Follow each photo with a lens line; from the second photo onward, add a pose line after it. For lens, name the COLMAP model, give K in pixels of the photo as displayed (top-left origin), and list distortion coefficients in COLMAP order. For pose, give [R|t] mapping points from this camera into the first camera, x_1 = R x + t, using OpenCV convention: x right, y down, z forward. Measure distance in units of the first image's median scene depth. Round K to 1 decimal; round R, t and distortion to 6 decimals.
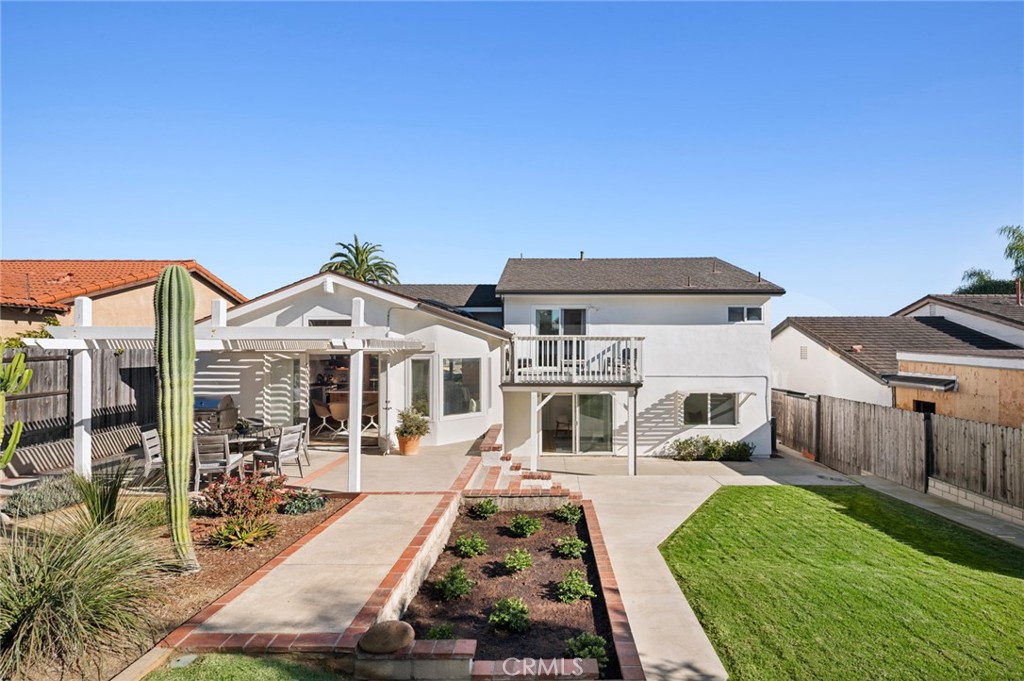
lens RADIAL K [[482.0, 0, 510.1], [0, 482.0, 323.9], [0, 0, 1]] dist [-0.001290, 0.000204]
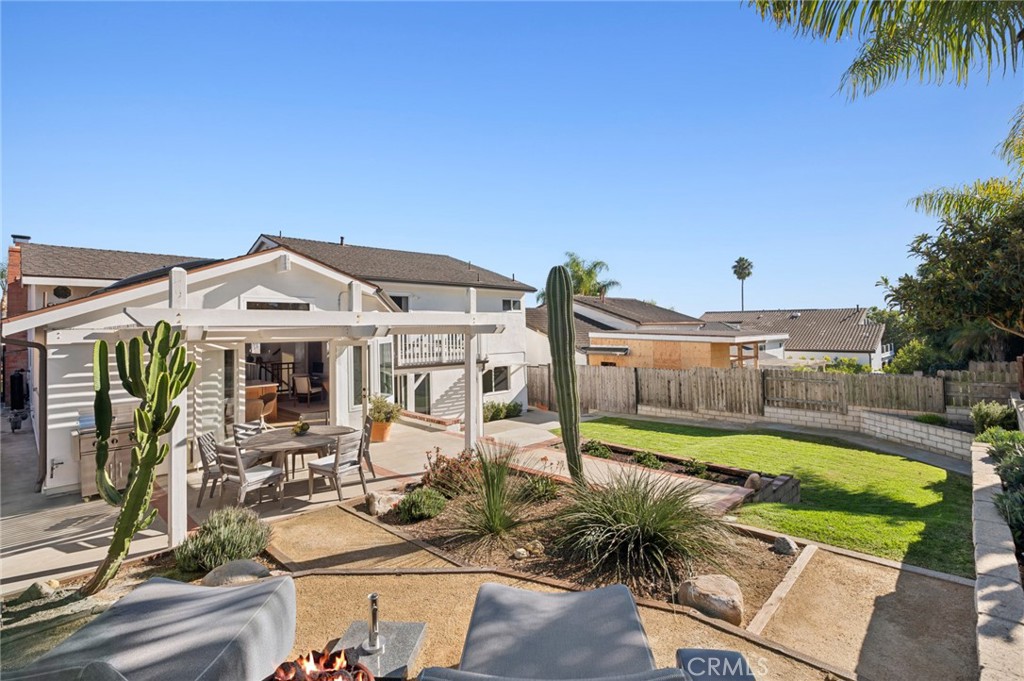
lens RADIAL K [[482.0, 0, 510.1], [0, 482.0, 323.9], [0, 0, 1]] dist [-0.001290, 0.000204]
pose [[0.727388, -0.002635, 0.686221, -0.530673], [-0.016704, 0.999628, 0.021545, 0.003822], [-0.686023, -0.027134, 0.727074, 0.069142]]
